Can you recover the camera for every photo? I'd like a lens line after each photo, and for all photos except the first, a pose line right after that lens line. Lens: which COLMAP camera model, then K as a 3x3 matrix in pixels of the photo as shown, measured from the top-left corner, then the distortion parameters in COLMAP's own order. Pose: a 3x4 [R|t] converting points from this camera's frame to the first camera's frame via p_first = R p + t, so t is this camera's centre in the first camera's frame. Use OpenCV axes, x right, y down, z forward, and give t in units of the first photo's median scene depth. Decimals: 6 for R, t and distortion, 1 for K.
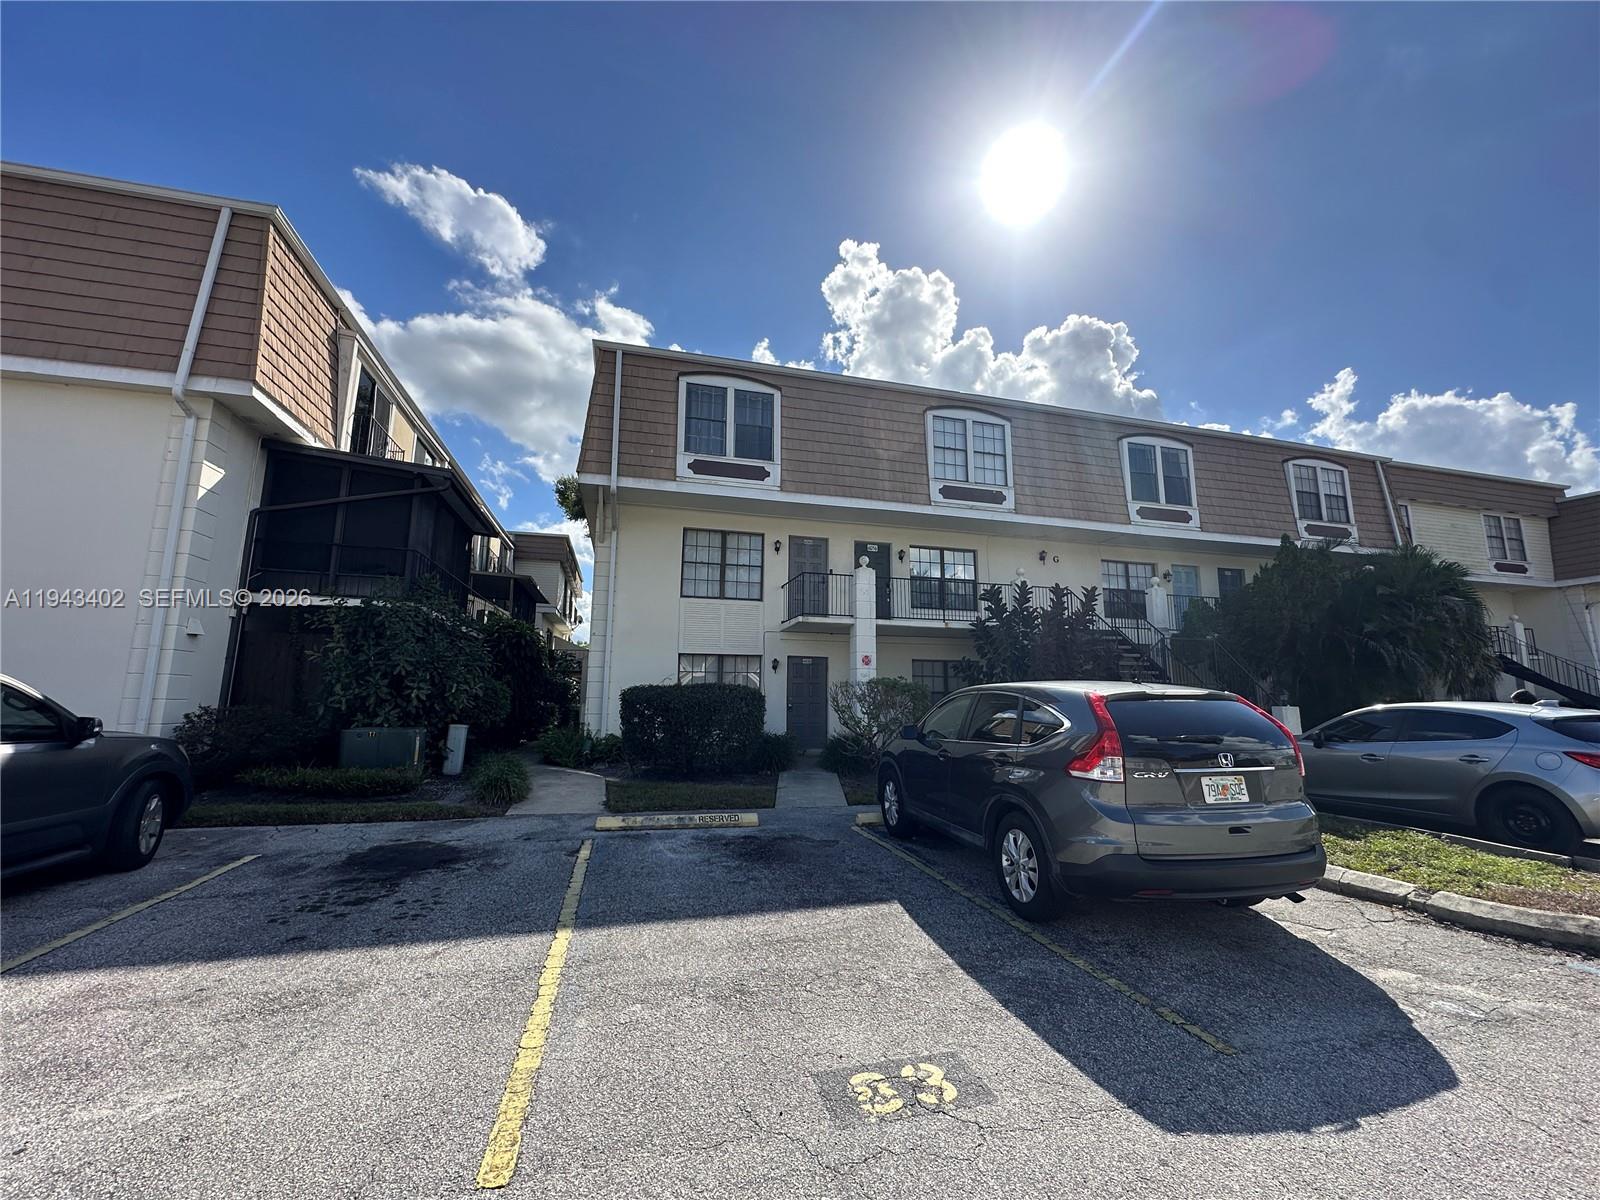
lens RADIAL K [[642.1, 0, 803.1], [0, 642.1, 600.4], [0, 0, 1]] dist [-0.005122, 0.000850]
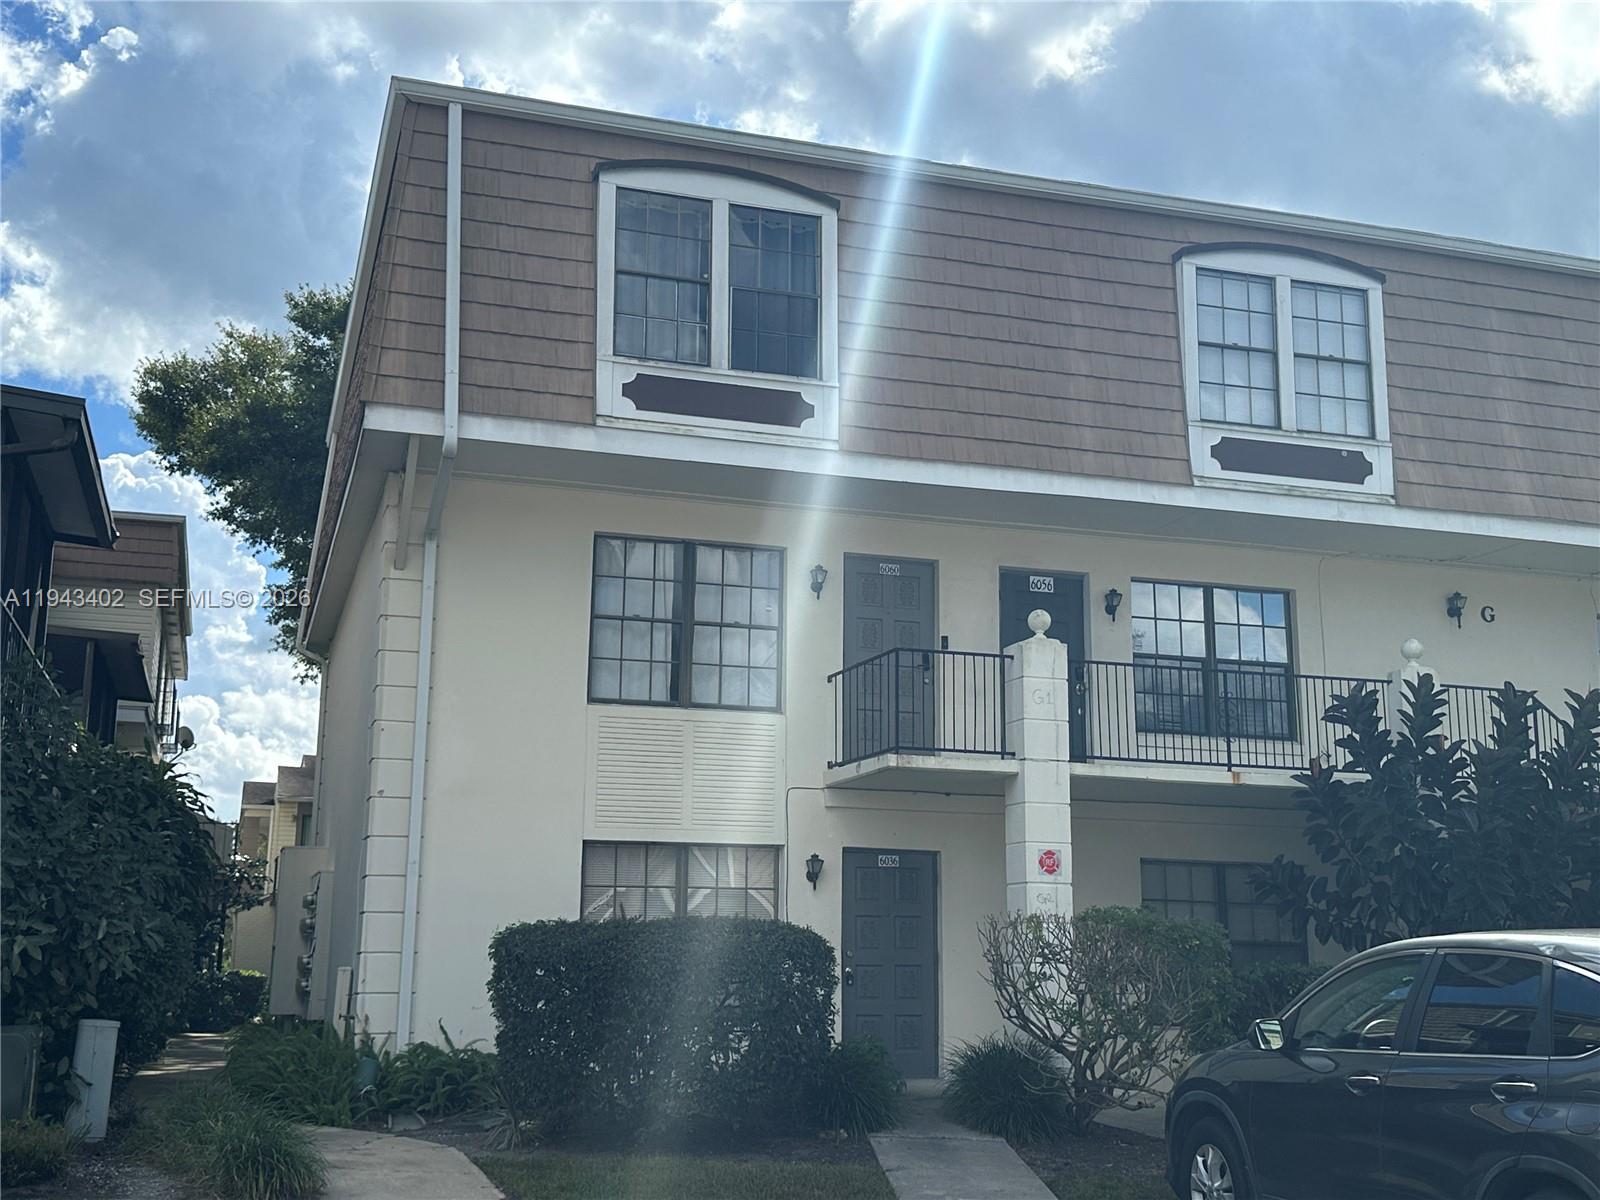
lens RADIAL K [[1765.5, 0, 795.1], [0, 1765.5, 605.5], [0, 0, 1]] dist [0.083851, 0.000000]
pose [[0.999171, 0.011395, 0.039074, -0.120730], [-0.009682, 0.998995, -0.043753, -0.022313], [-0.039533, 0.043338, 0.998278, -0.152819]]
